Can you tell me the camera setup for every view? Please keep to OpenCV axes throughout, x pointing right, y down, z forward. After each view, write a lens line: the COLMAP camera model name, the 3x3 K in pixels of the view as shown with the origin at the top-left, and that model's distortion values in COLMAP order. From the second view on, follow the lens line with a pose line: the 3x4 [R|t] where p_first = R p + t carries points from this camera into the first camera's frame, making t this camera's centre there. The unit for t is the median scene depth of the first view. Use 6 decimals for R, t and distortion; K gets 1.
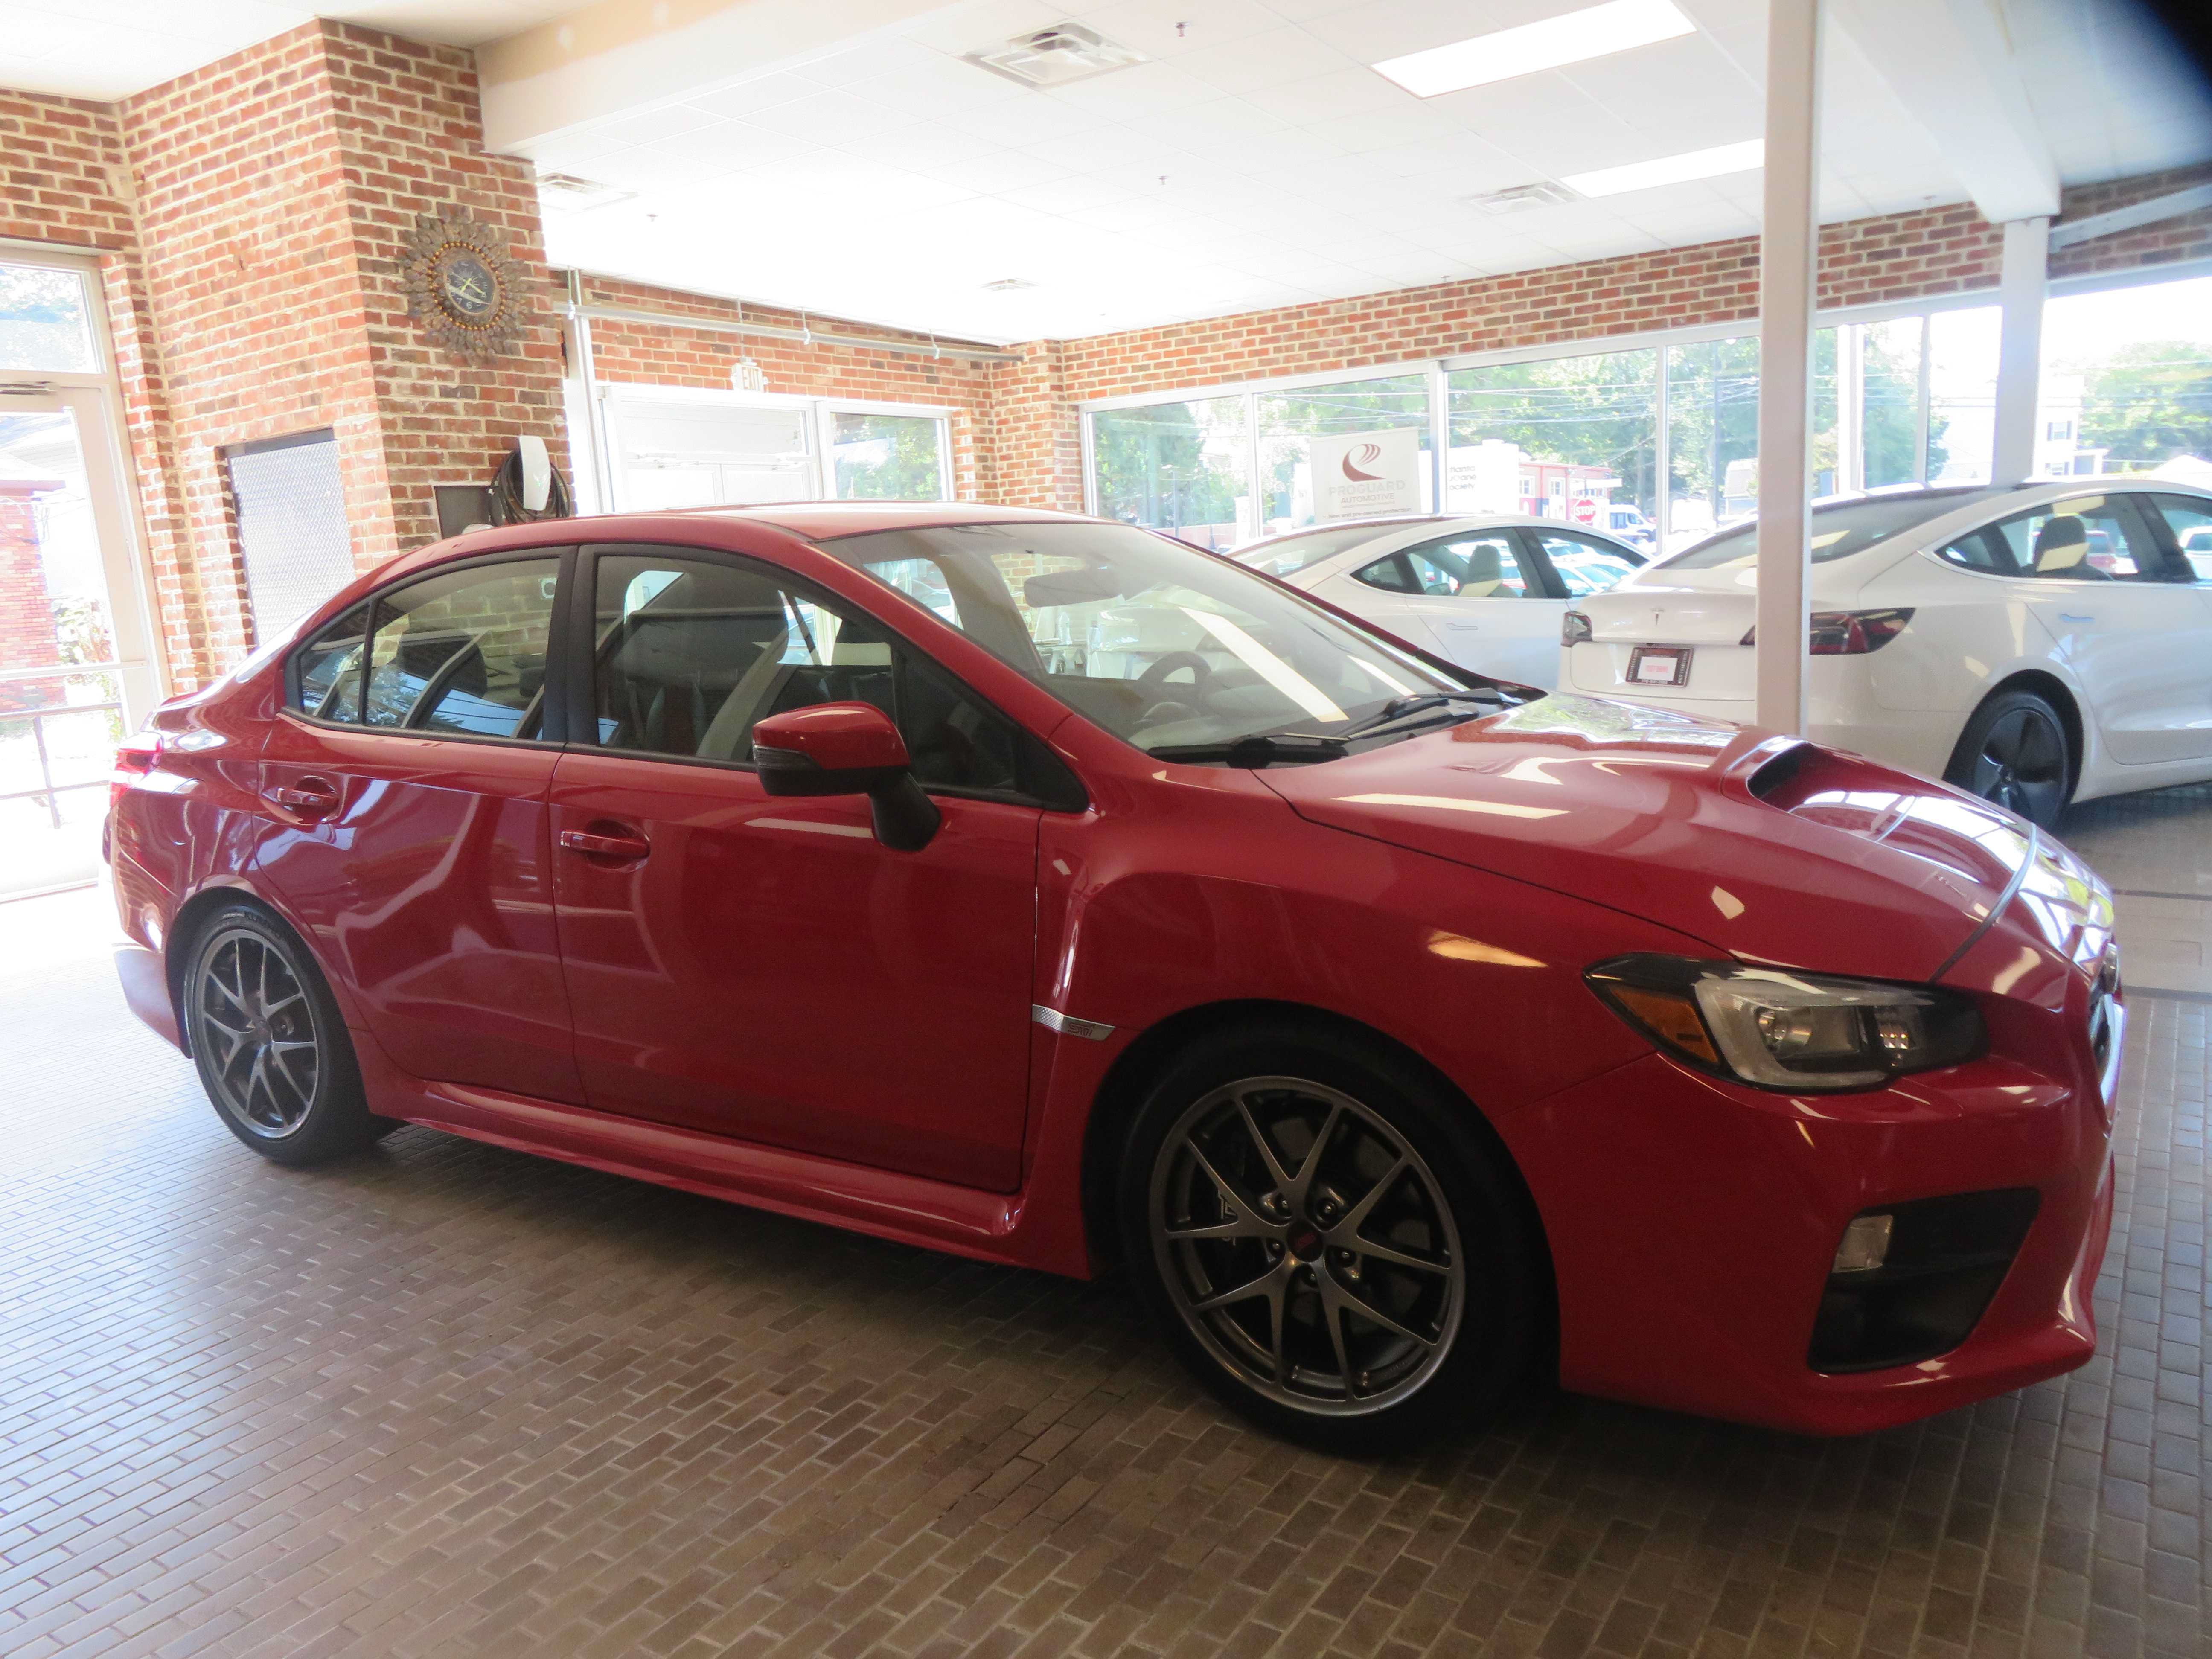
lens RADIAL K [[1634.2, 0, 1093.4], [0, 1634.2, 832.7], [0, 0, 1]] dist [0.000292, 0.059992]
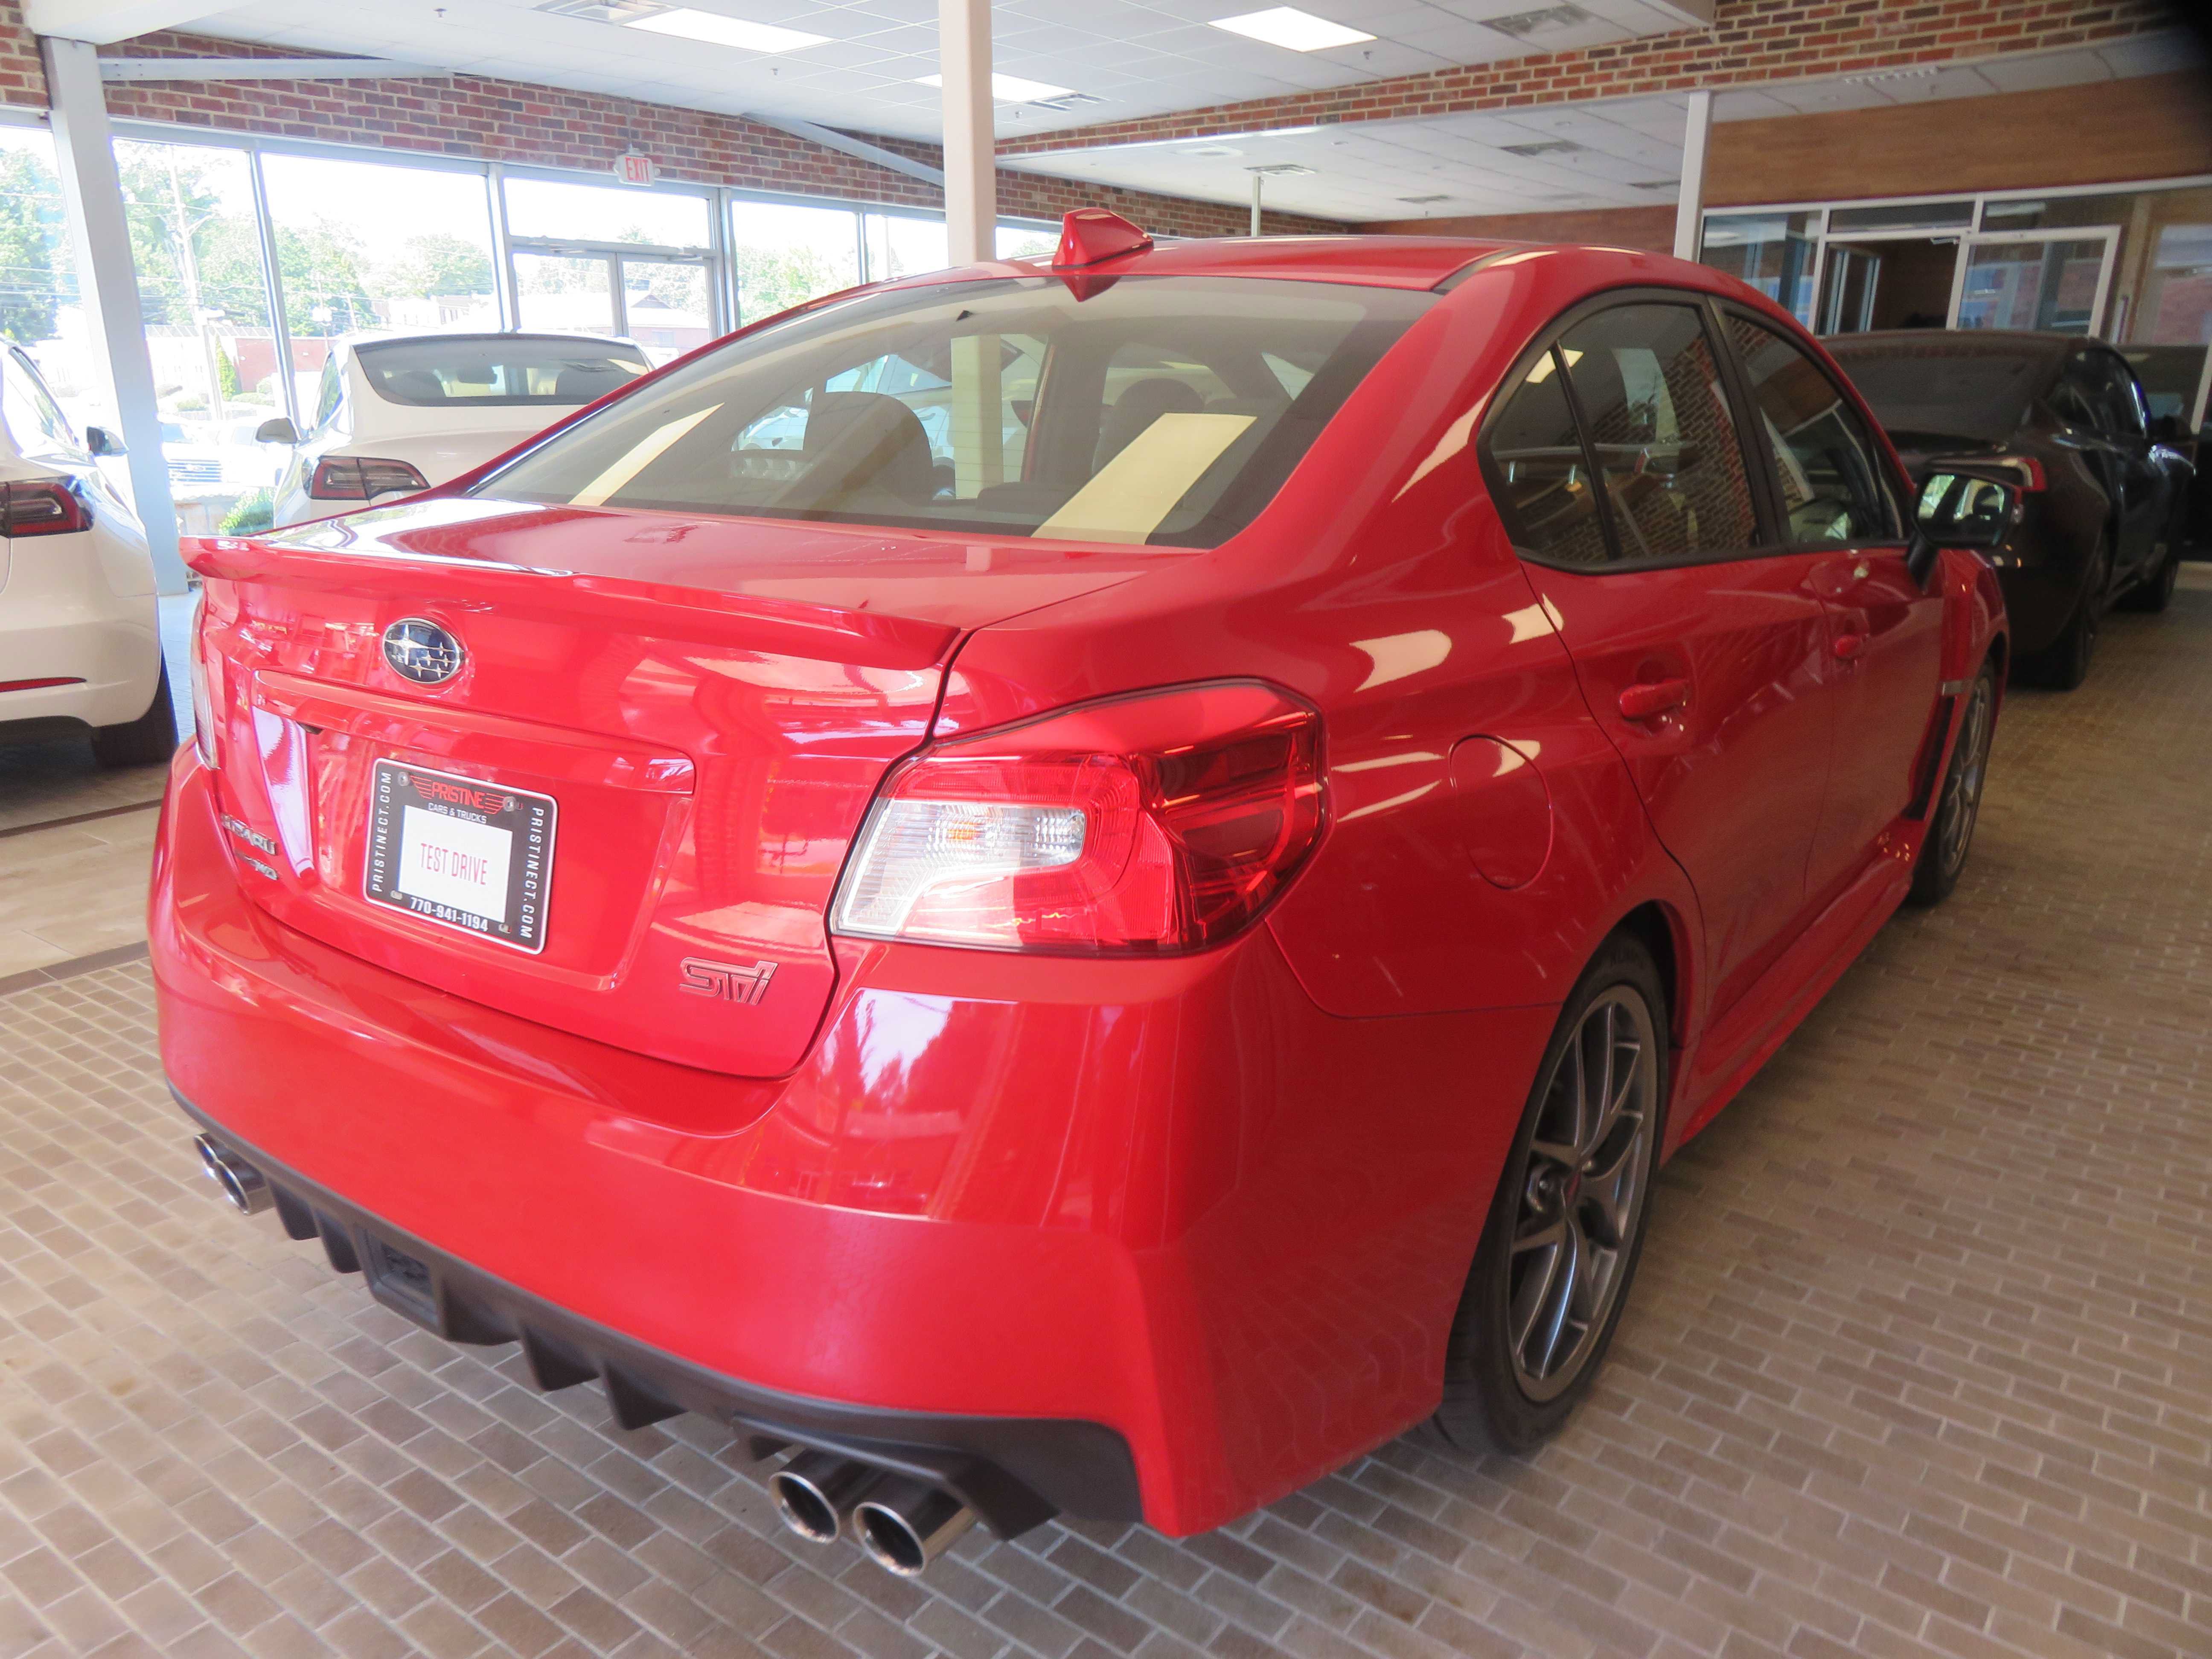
lens RADIAL K [[1680.2, 0, 1074.8], [0, 1680.2, 825.5], [0, 0, 1]] dist [-0.020913, 0.042473]
pose [[0.065012, -0.217501, 0.973892, -0.511893], [0.171538, 0.963865, 0.203811, -0.061995], [-0.983030, 0.153810, 0.099973, 0.551503]]
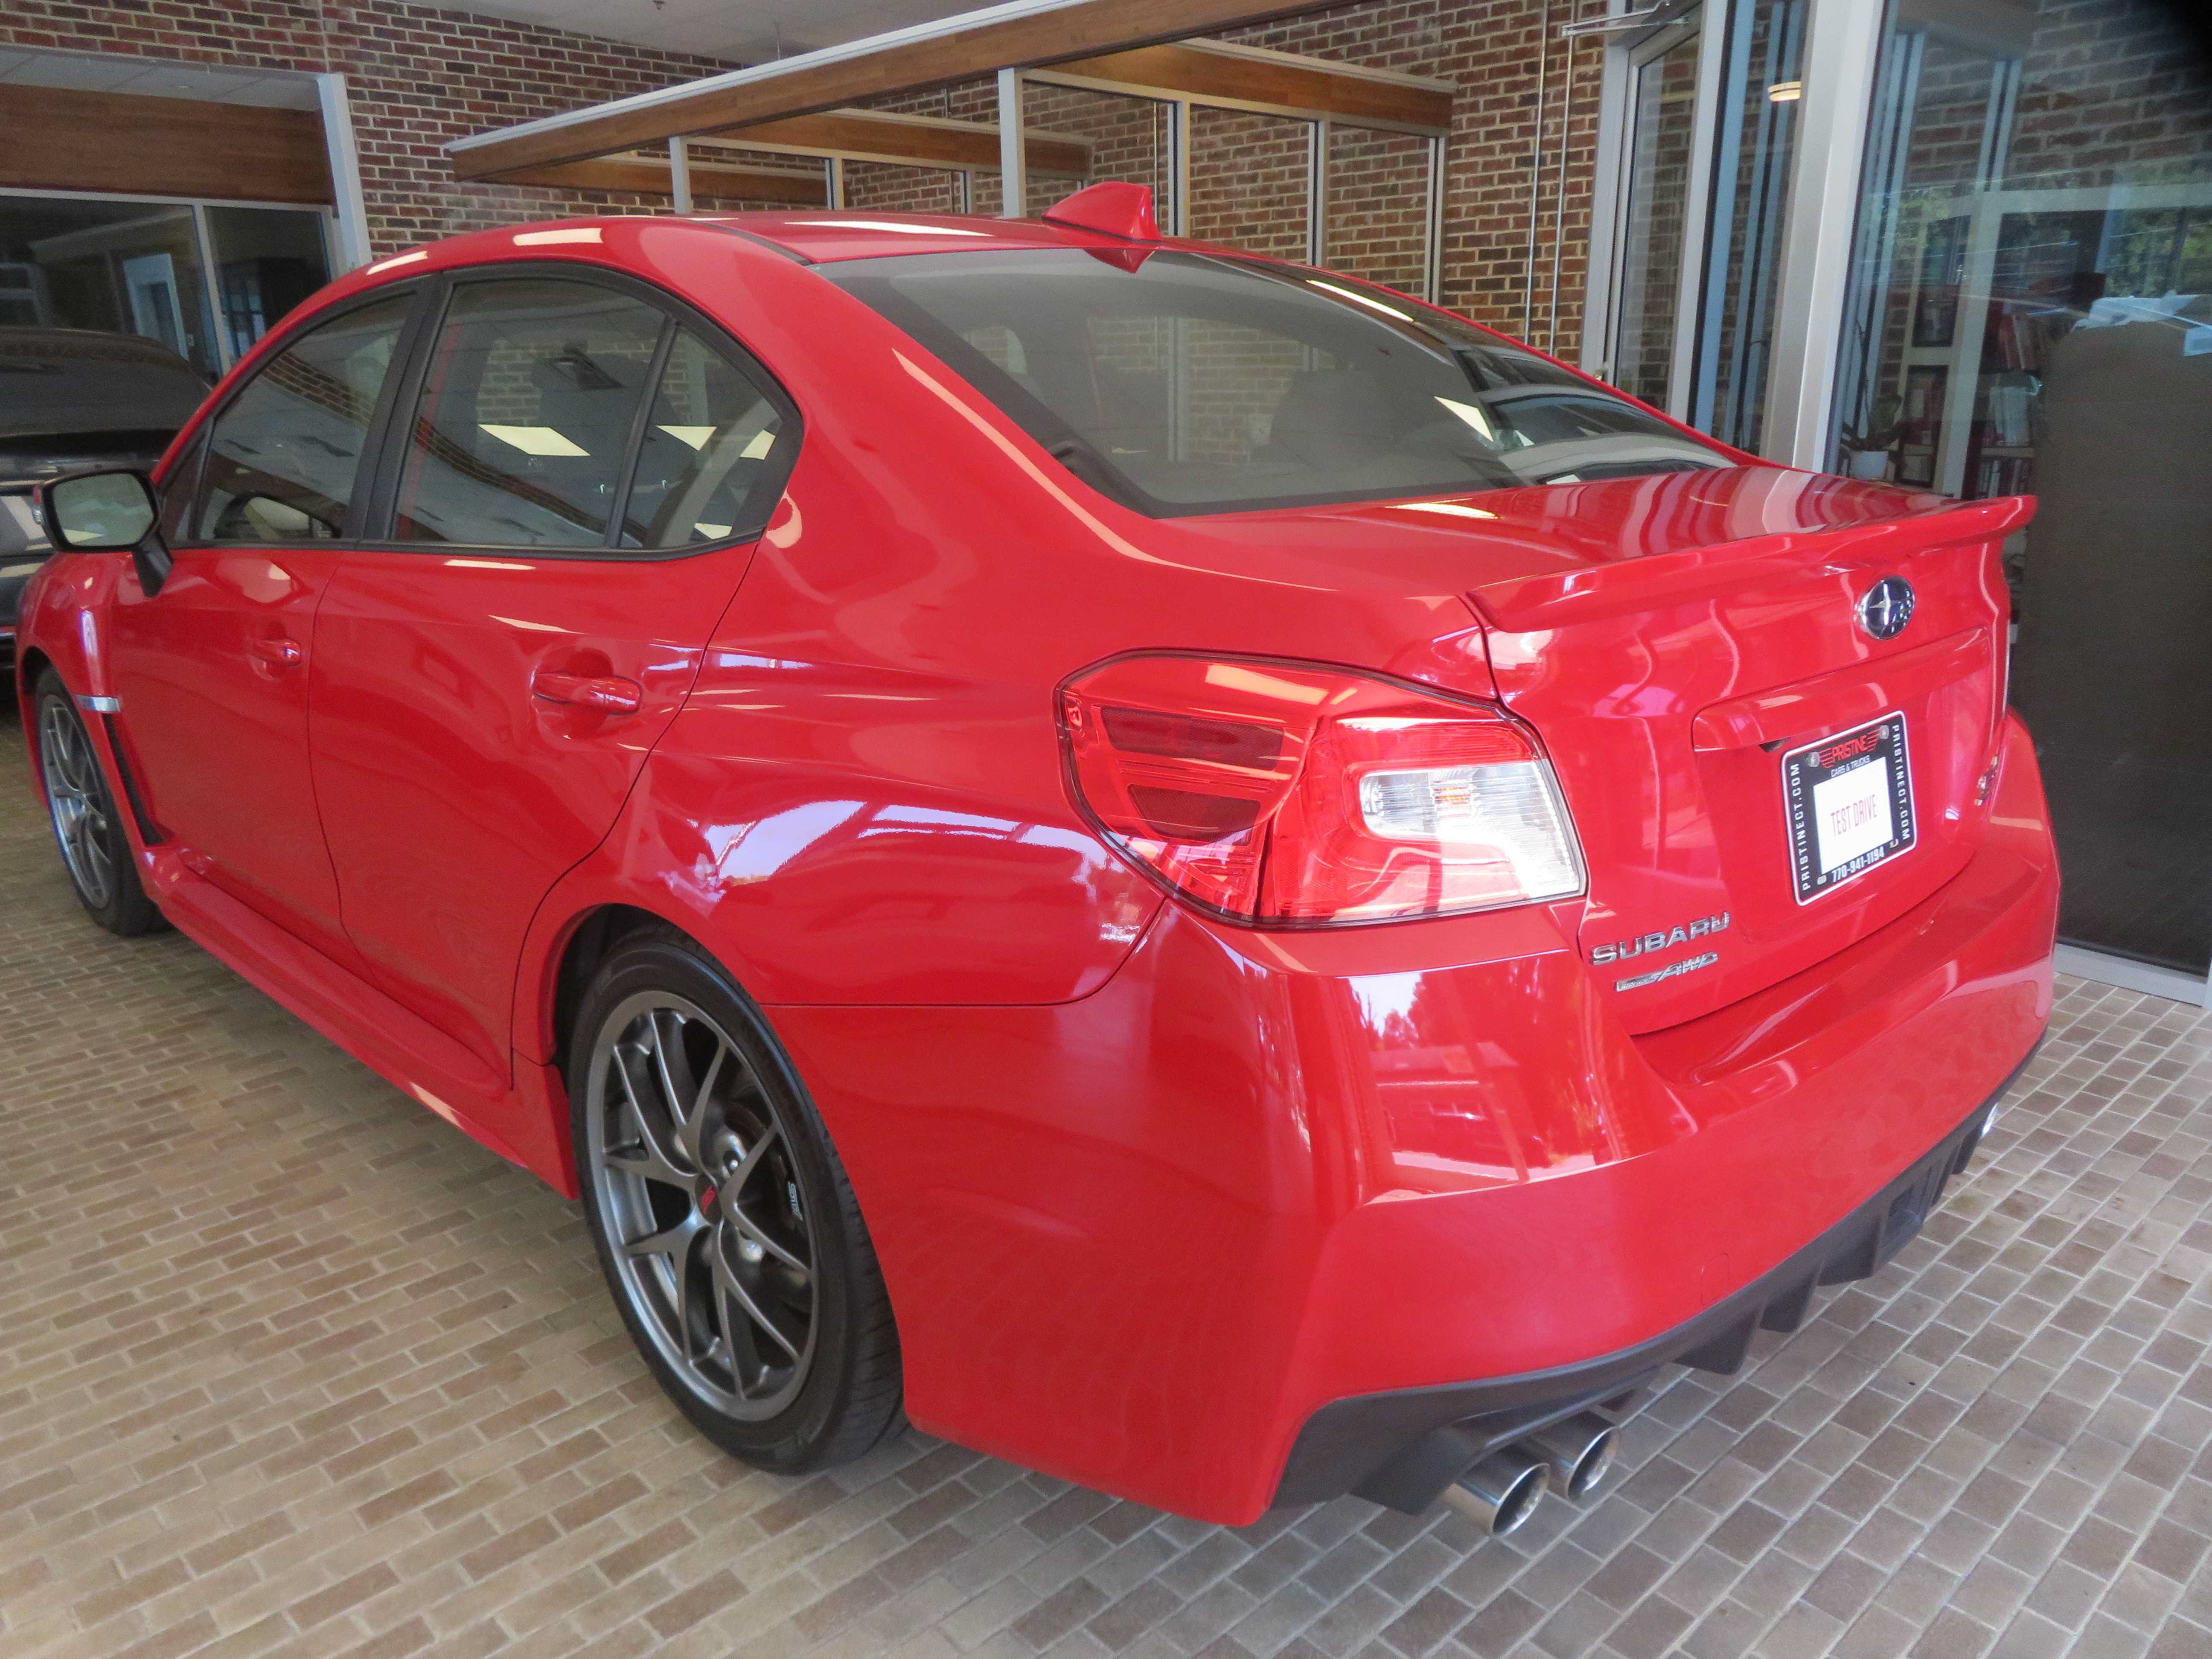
lens RADIAL K [[1680.2, 0, 1071.2], [0, 1680.2, 822.0], [0, 0, 1]] dist [-0.020913, 0.042473]
pose [[-0.972117, -0.005799, 0.234424, -0.241314], [0.094607, 0.905024, 0.414705, -0.134207], [-0.214565, 0.425320, -0.879241, 0.895541]]
